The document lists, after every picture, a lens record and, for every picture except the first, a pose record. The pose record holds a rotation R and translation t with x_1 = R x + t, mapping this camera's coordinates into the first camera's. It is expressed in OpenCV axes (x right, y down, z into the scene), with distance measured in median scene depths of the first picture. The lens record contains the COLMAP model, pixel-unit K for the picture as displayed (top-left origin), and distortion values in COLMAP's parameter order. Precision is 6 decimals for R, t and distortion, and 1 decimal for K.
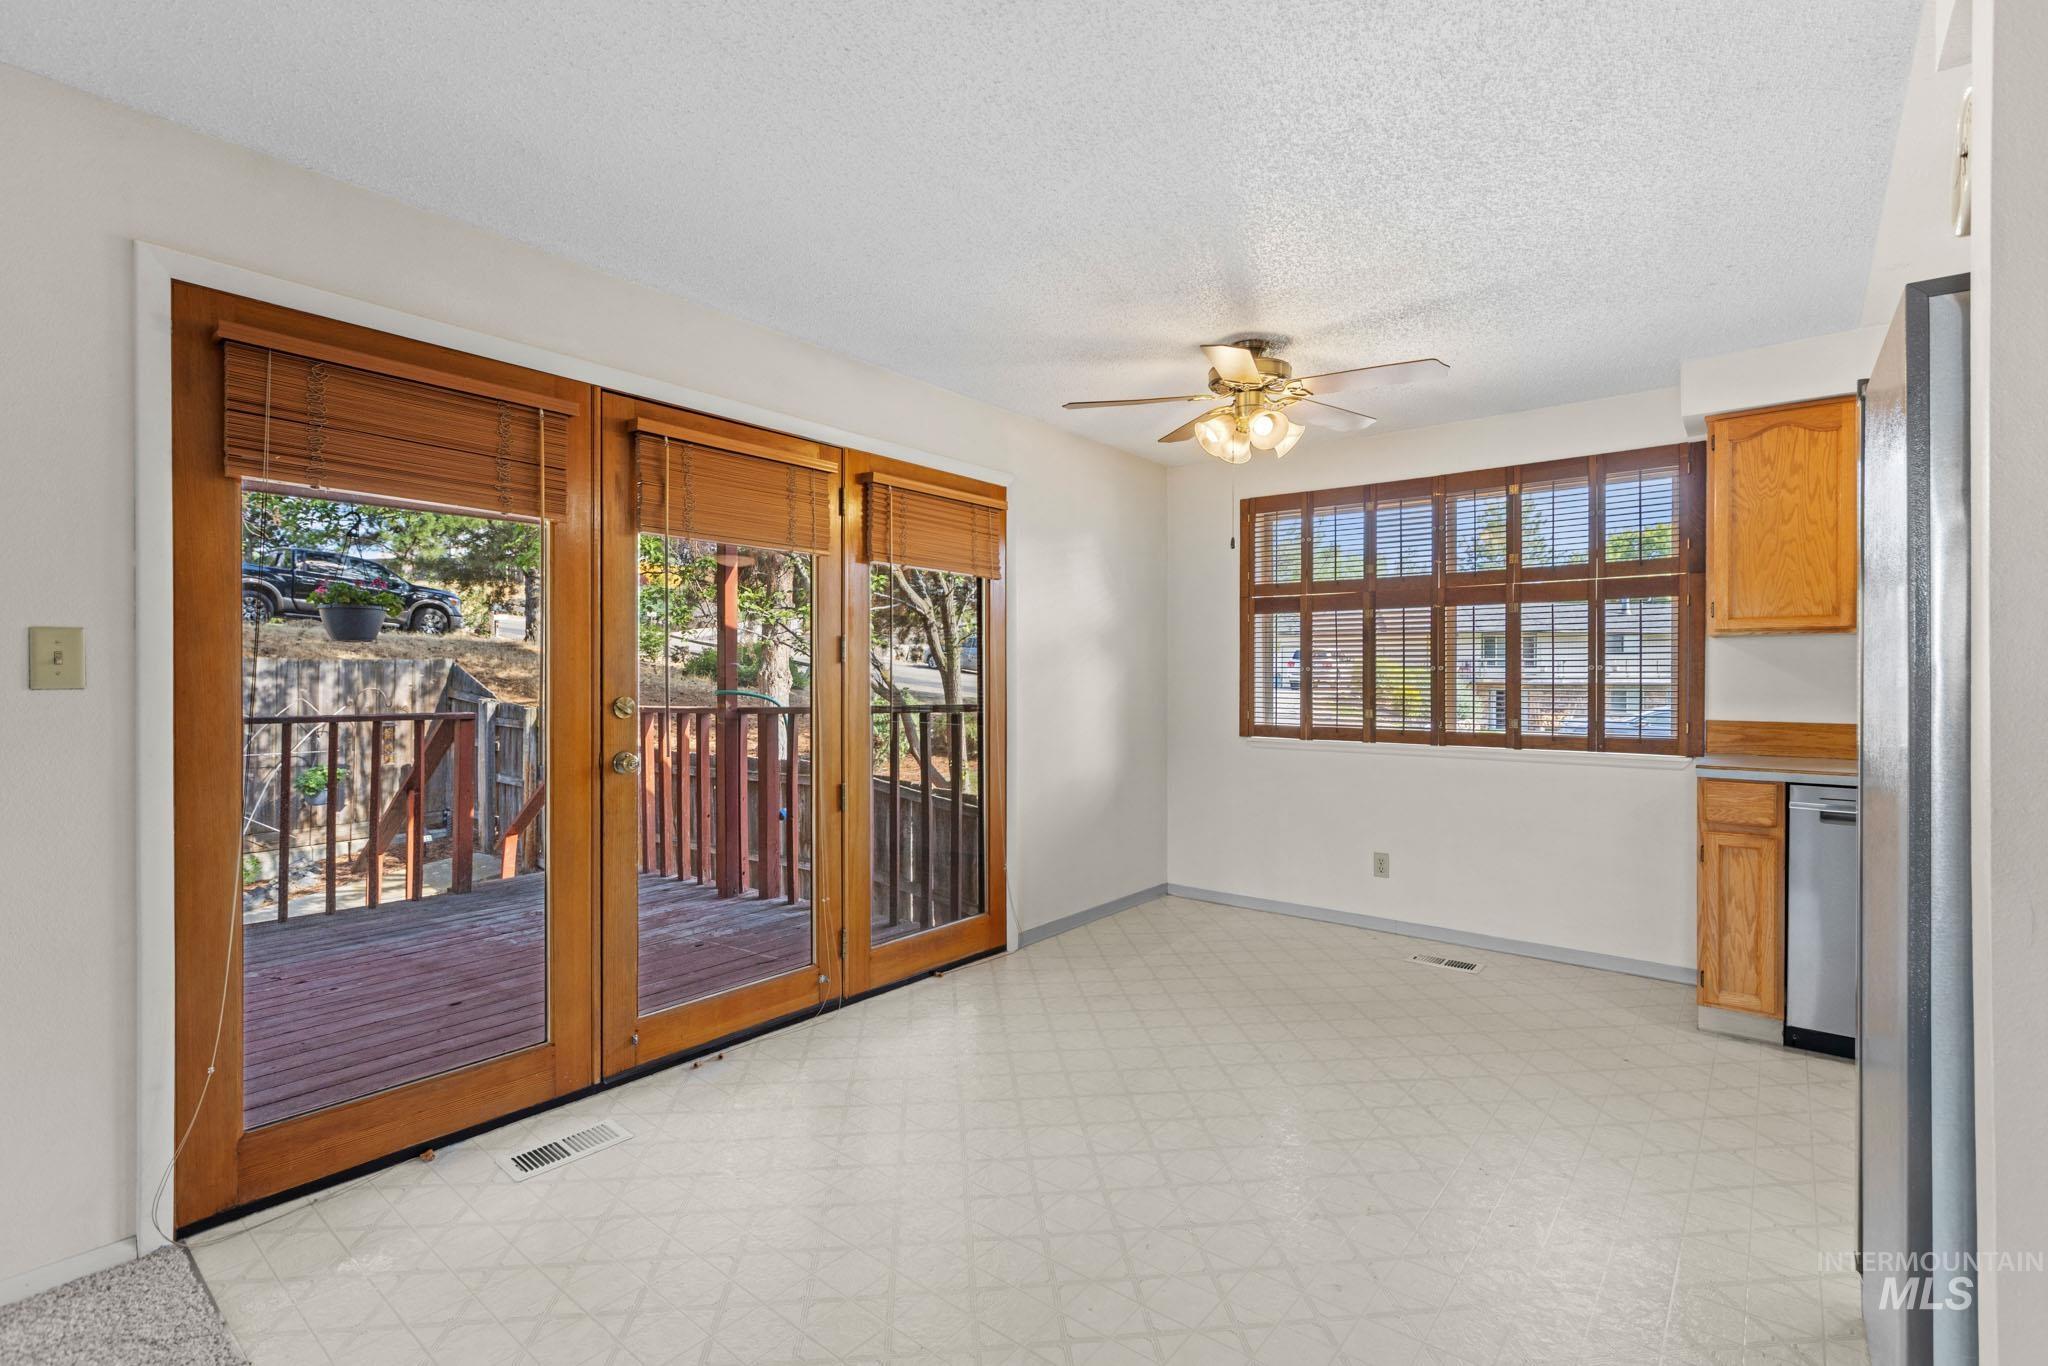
lens RADIAL K [[919.6, 0, 1036.5], [0, 919.6, 681.1], [0, 0, 1]] dist [0.000876, 0.000193]
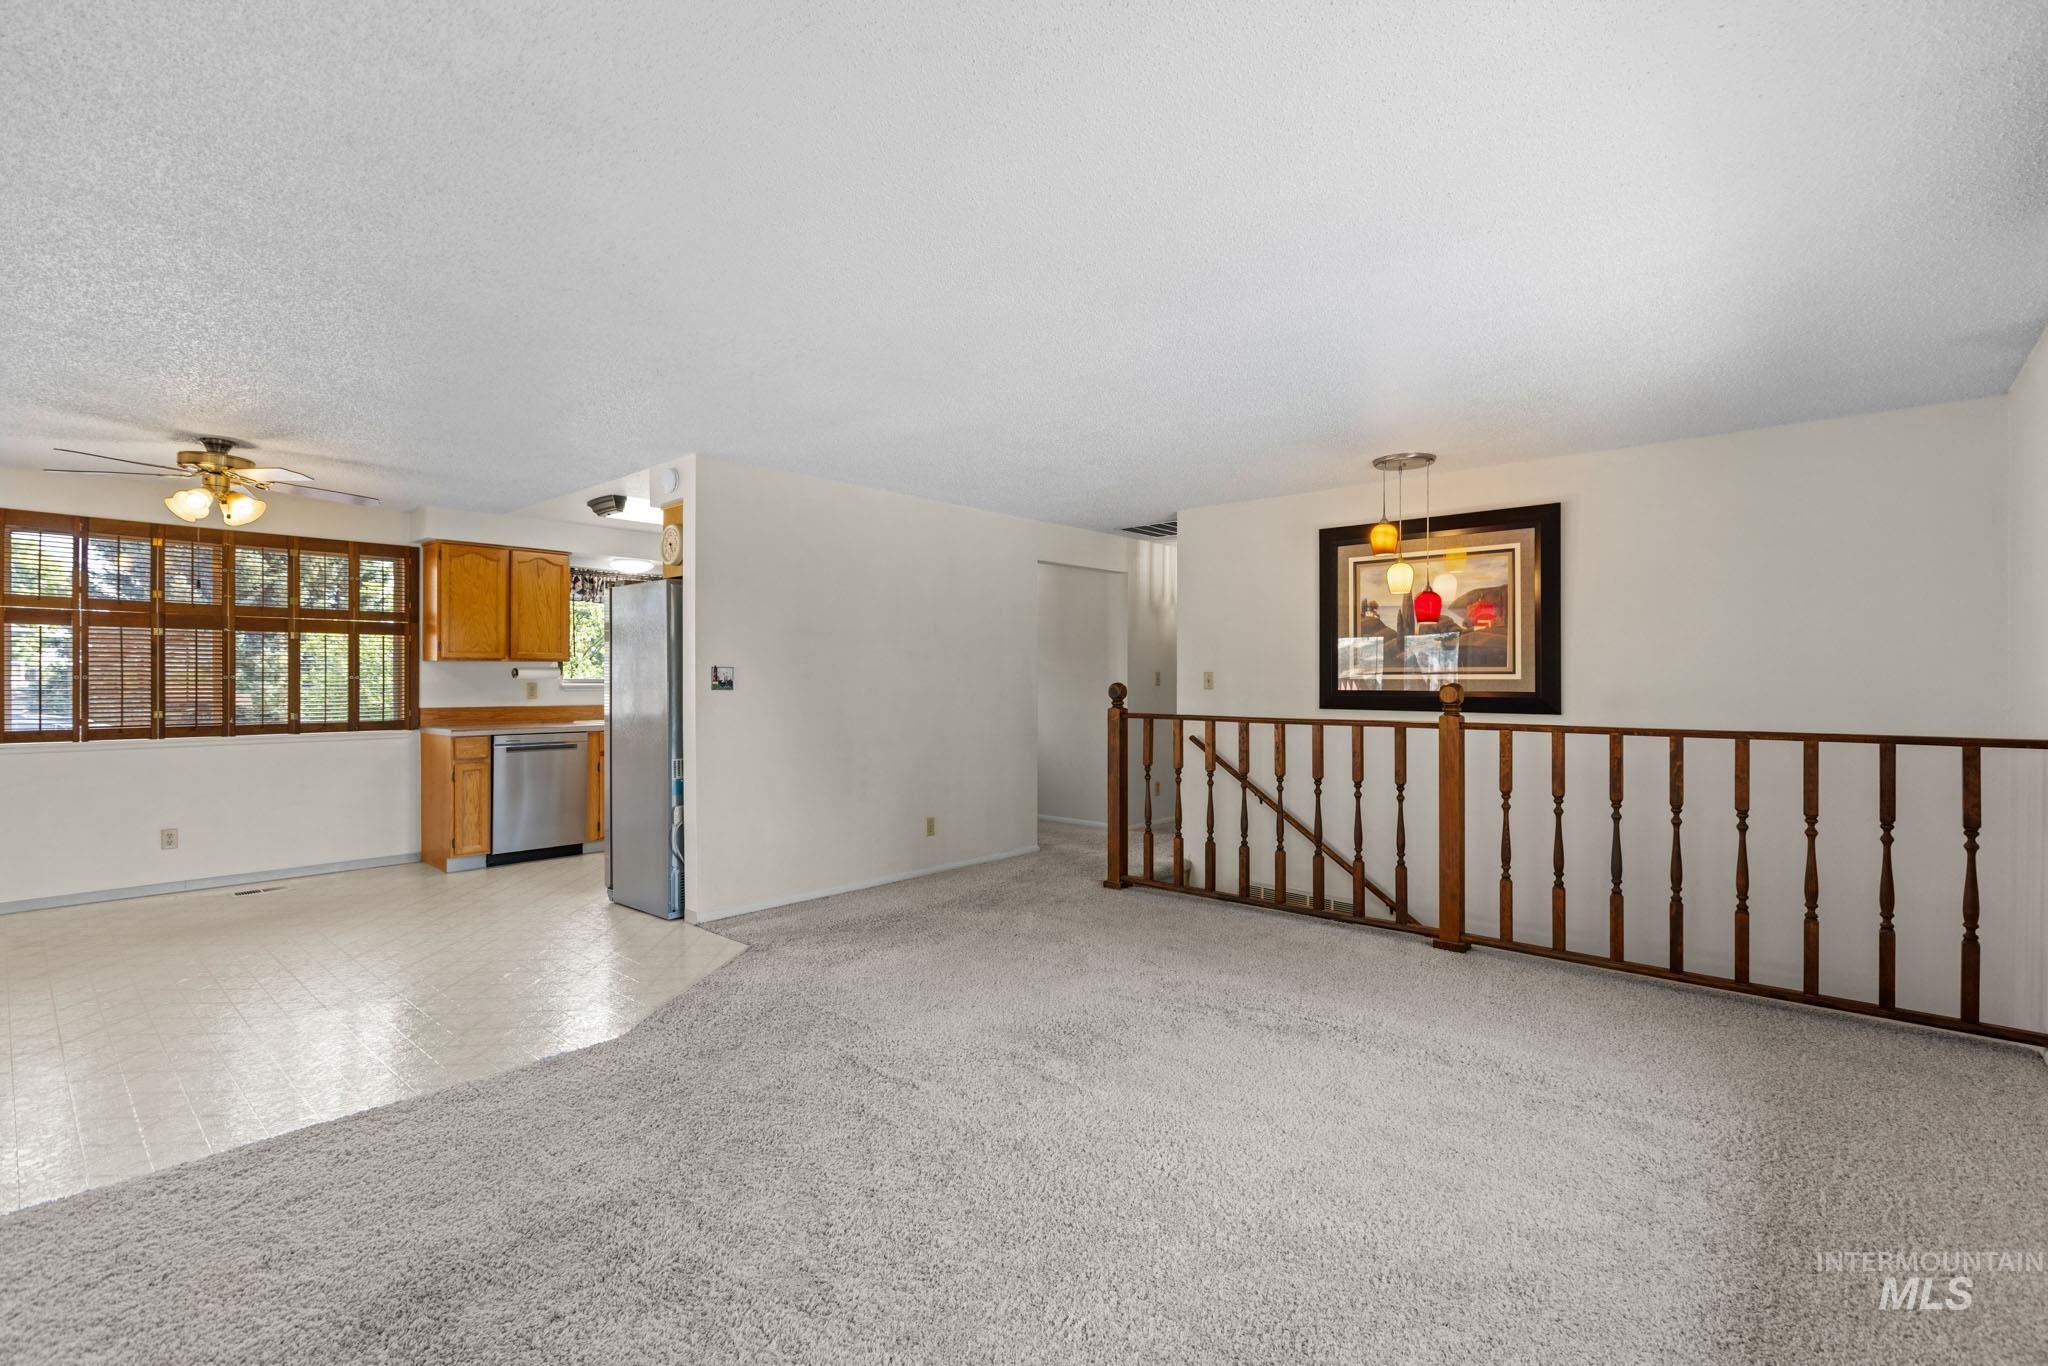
lens RADIAL K [[919.6, 0, 1036.5], [0, 919.6, 681.1], [0, 0, 1]] dist [0.000876, 0.000193]
pose [[0.050729, -0.002614, 0.998709, -0.889167], [0.005935, 0.999980, 0.002316, -0.004788], [-0.998695, 0.005810, 0.050743, -0.236582]]
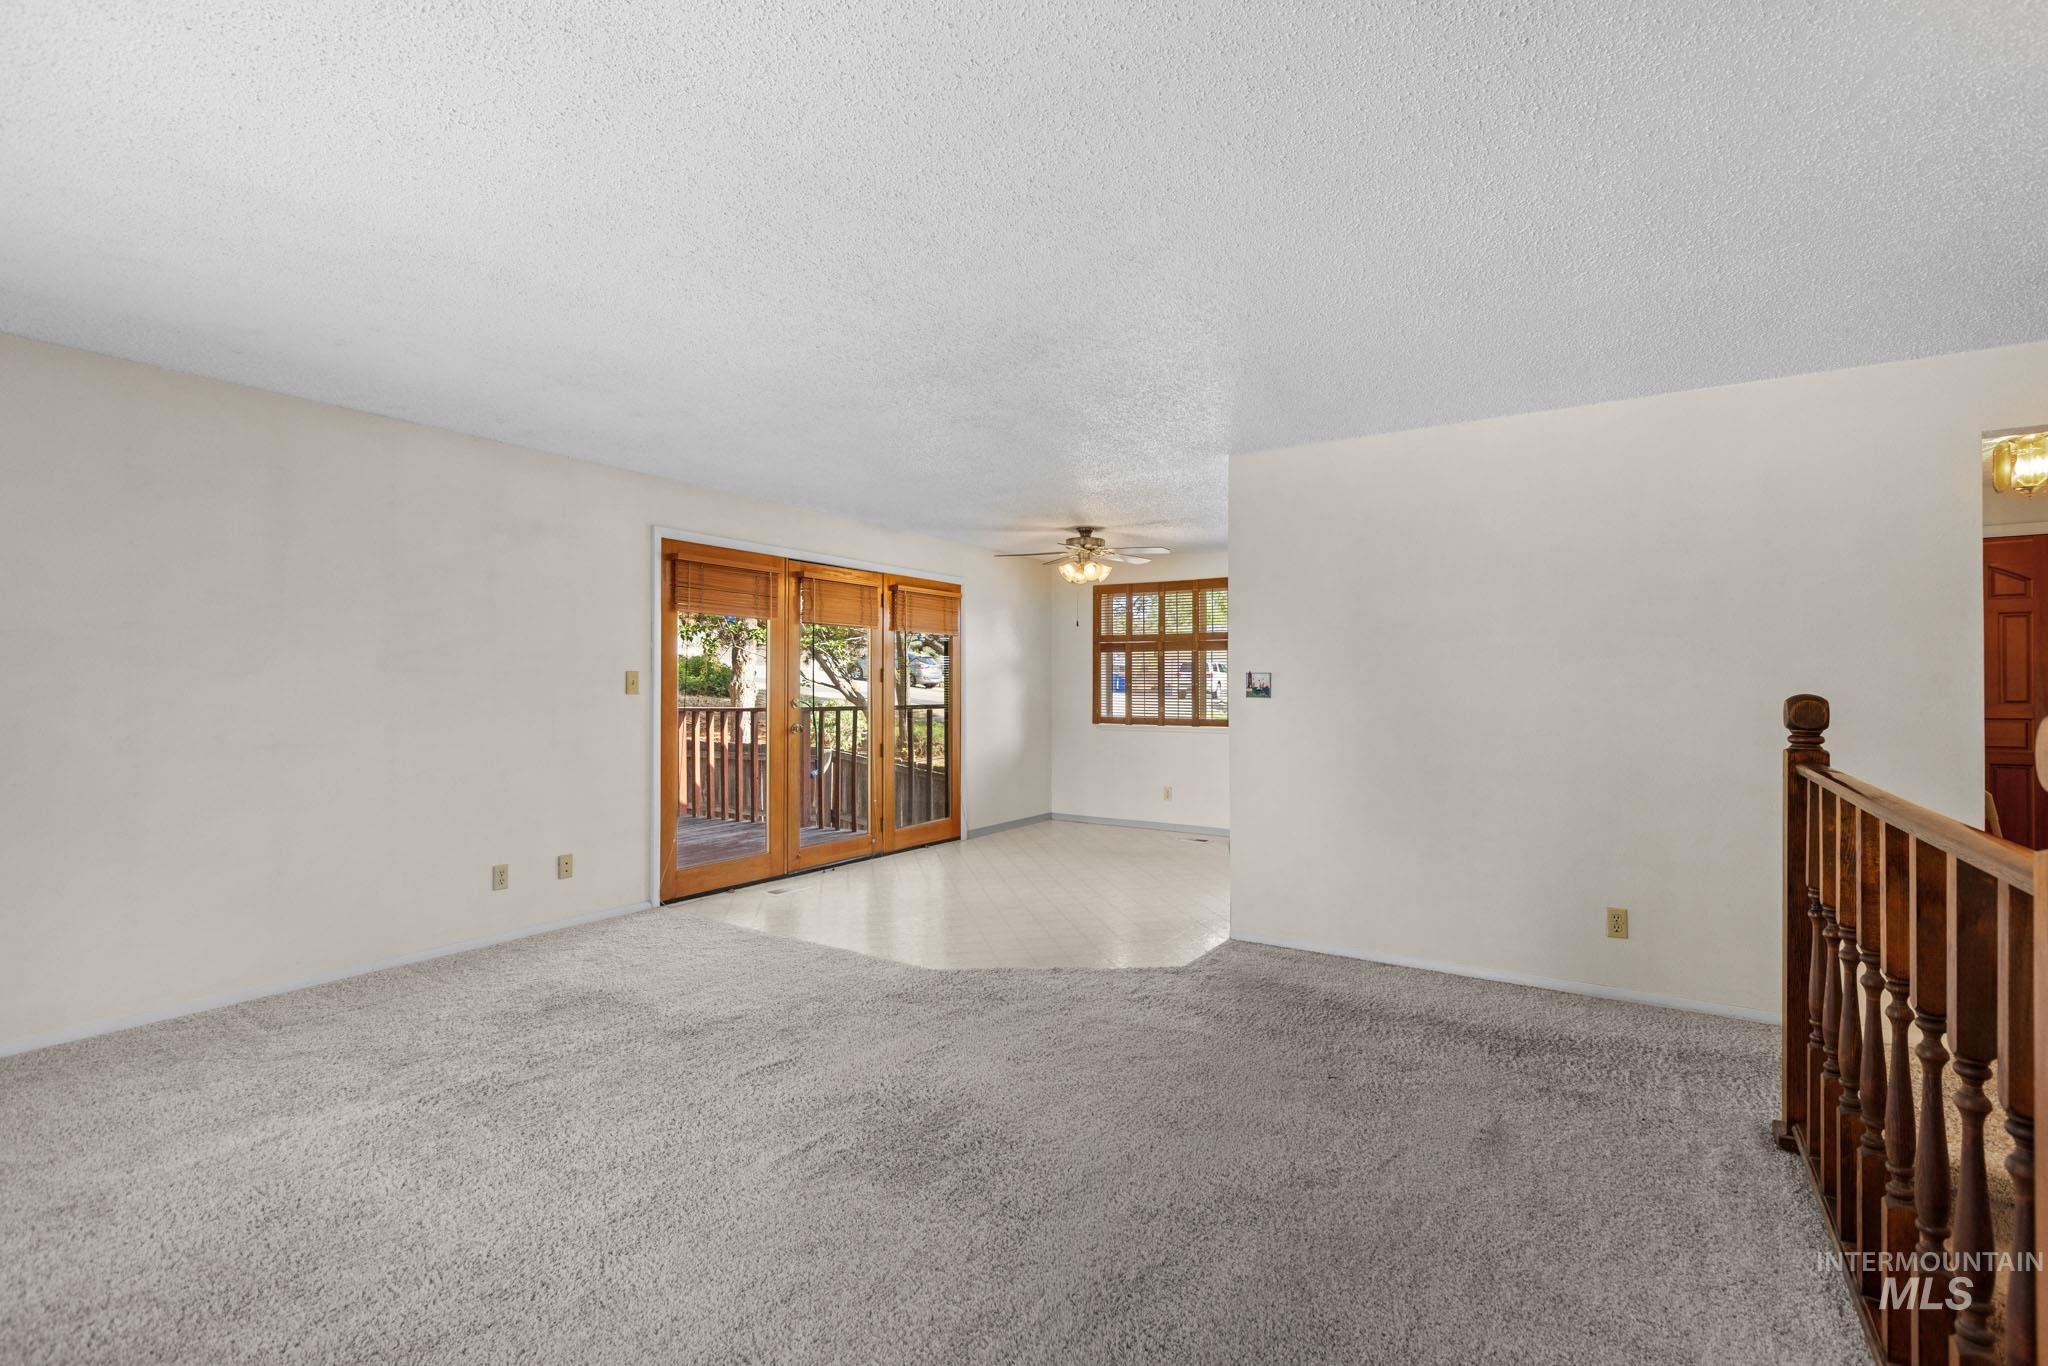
lens RADIAL K [[919.6, 0, 1036.5], [0, 919.6, 681.1], [0, 0, 1]] dist [0.000876, 0.000193]
pose [[0.994684, 0.001623, 0.102957, -0.074805], [-0.000521, 0.999942, -0.010736, -0.000581], [-0.102968, 0.010625, 0.994628, -0.867825]]
